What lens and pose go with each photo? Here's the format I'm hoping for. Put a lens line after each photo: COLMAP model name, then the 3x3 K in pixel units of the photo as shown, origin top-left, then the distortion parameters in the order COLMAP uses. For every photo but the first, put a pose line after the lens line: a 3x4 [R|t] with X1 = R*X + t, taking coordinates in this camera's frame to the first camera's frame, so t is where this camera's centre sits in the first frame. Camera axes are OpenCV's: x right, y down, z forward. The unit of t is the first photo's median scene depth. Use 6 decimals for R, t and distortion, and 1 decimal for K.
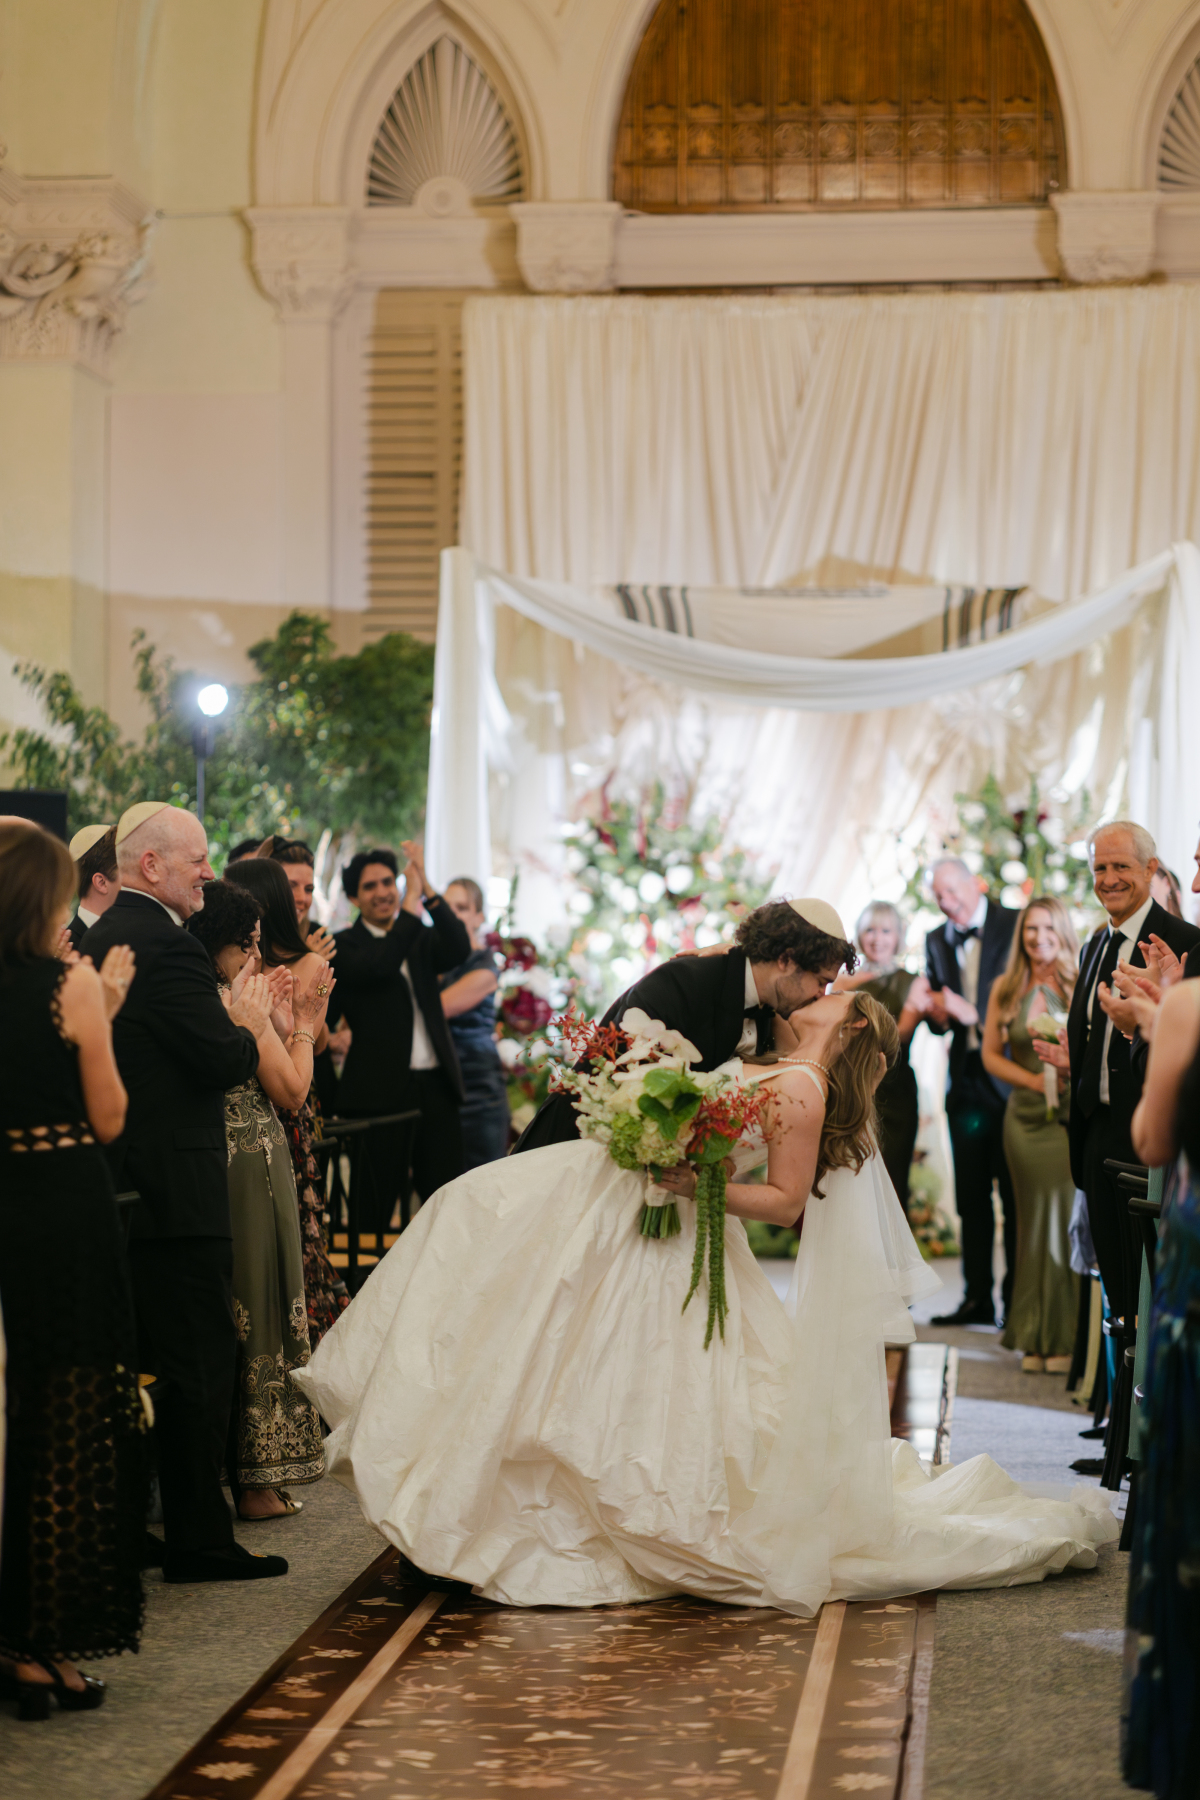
lens RADIAL K [[1402.1, 0, 600.0], [0, 1402.1, 900.0], [0, 0, 1]] dist [0.009327, 0.005370]
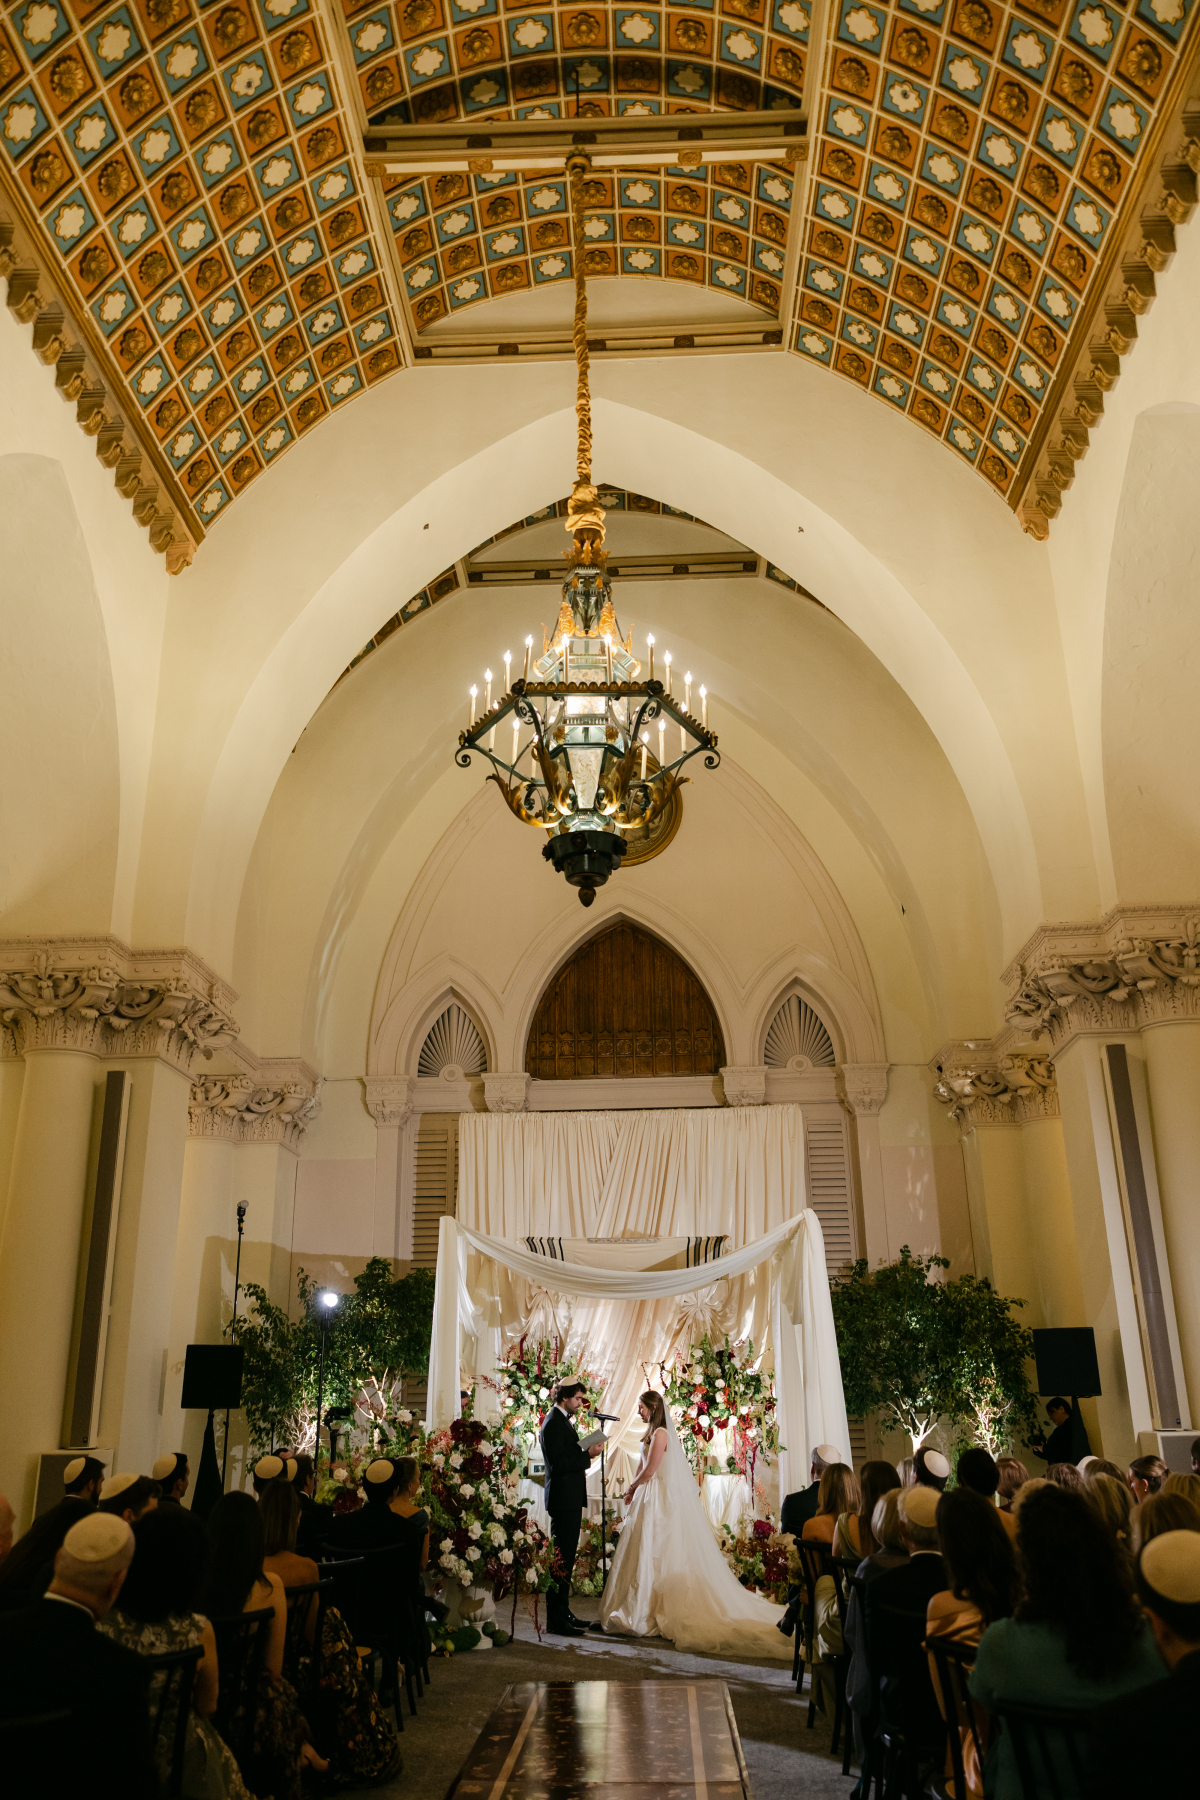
lens RADIAL K [[1402.1, 0, 600.0], [0, 1402.1, 900.0], [0, 0, 1]] dist [0.009327, 0.005370]
pose [[0.997244, 0.011111, 0.073349, -0.040684], [0.015281, 0.936755, -0.349651, 0.034365], [-0.072595, 0.349808, 0.934004, -1.194899]]
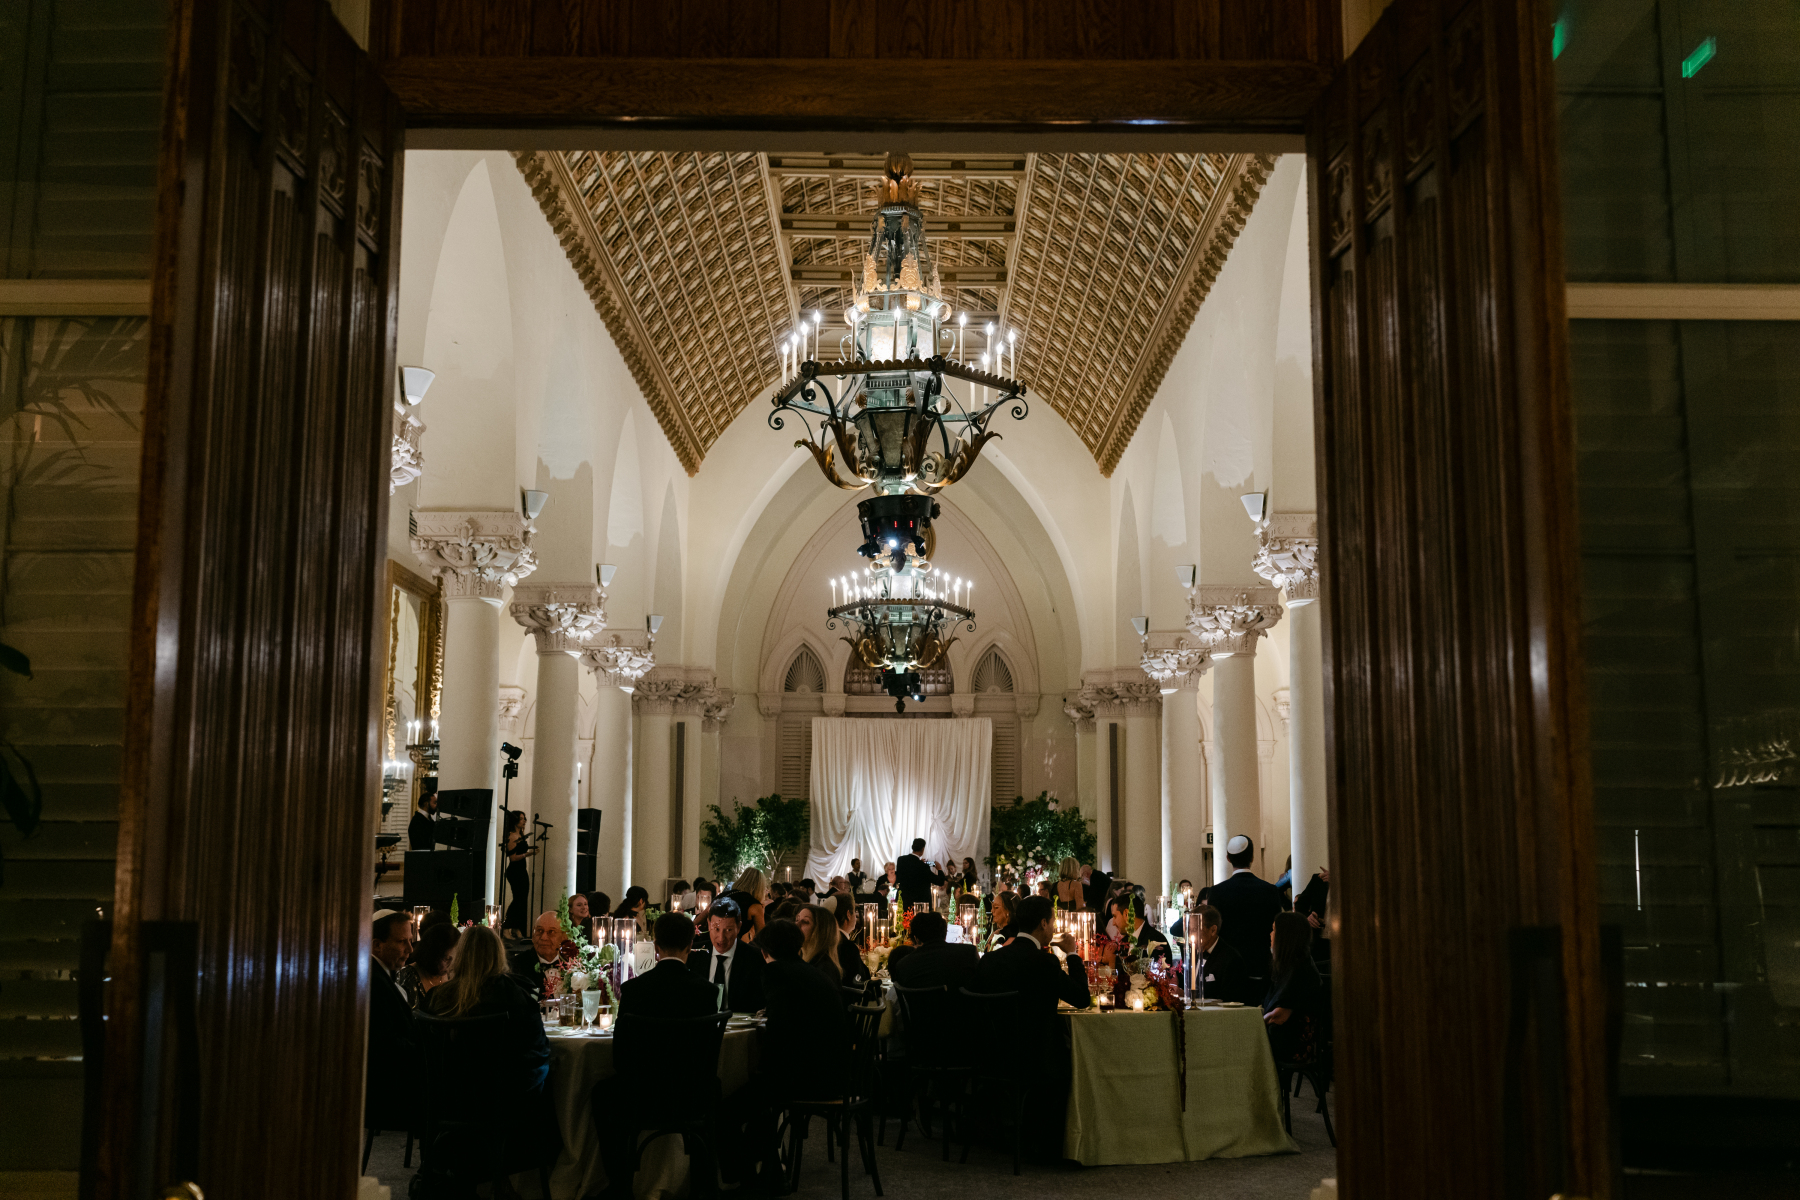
lens RADIAL K [[1402.1, 0, 900.0], [0, 1402.1, 600.0], [0, 0, 1]] dist [0.009327, 0.005370]
pose [[0.994202, 0.031078, 0.102940, -0.260468], [-0.010651, 0.981077, -0.193326, 0.038908], [-0.107000, 0.191109, 0.975719, -3.076706]]
